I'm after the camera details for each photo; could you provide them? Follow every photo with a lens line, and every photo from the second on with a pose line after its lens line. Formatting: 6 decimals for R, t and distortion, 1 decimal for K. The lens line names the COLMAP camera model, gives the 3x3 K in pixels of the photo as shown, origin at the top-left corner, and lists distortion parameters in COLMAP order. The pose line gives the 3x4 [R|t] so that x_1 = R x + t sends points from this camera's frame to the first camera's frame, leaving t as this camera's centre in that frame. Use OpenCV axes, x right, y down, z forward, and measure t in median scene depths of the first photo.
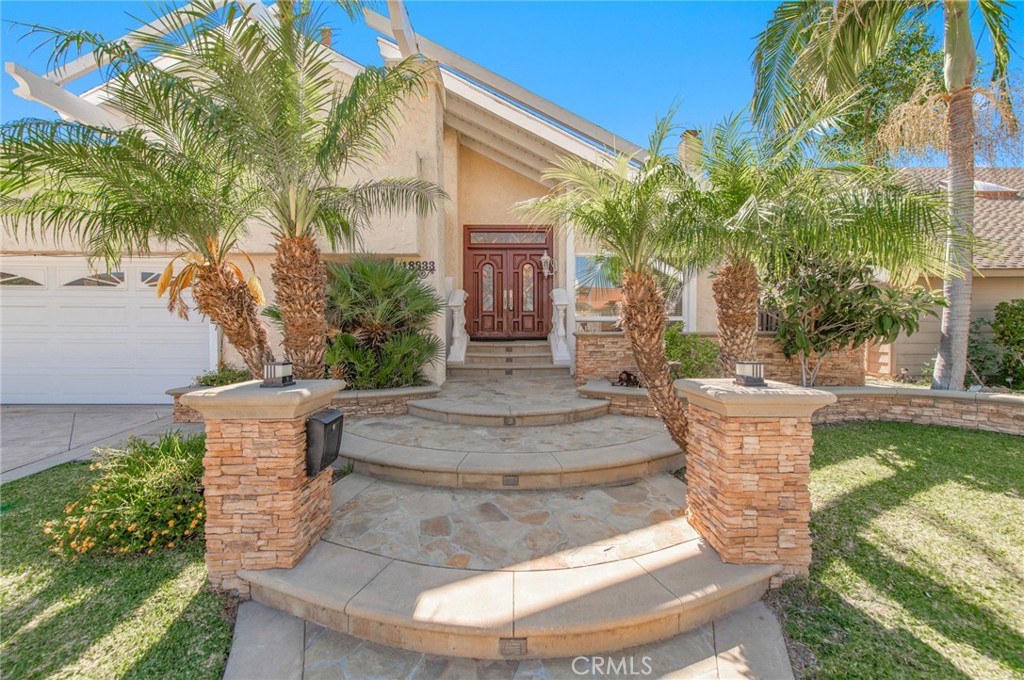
lens RADIAL K [[401.7, 0, 511.6], [0, 401.7, 338.4], [0, 0, 1]] dist [0.015601, -0.003845]
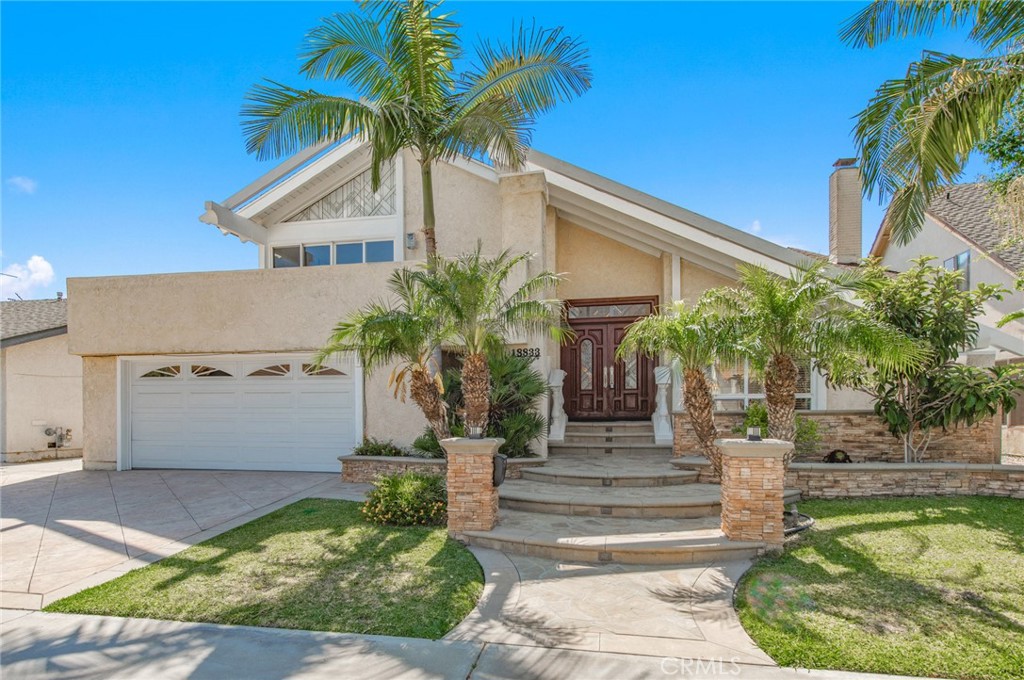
lens RADIAL K [[530.1, 0, 492.0], [0, 530.1, 417.6], [0, 0, 1]] dist [0.001688, -0.001908]
pose [[0.973523, -0.001798, -0.228580, 0.019306], [-0.000122, 0.999965, -0.008388, 0.016931], [0.228587, 0.008194, 0.973489, -0.557768]]
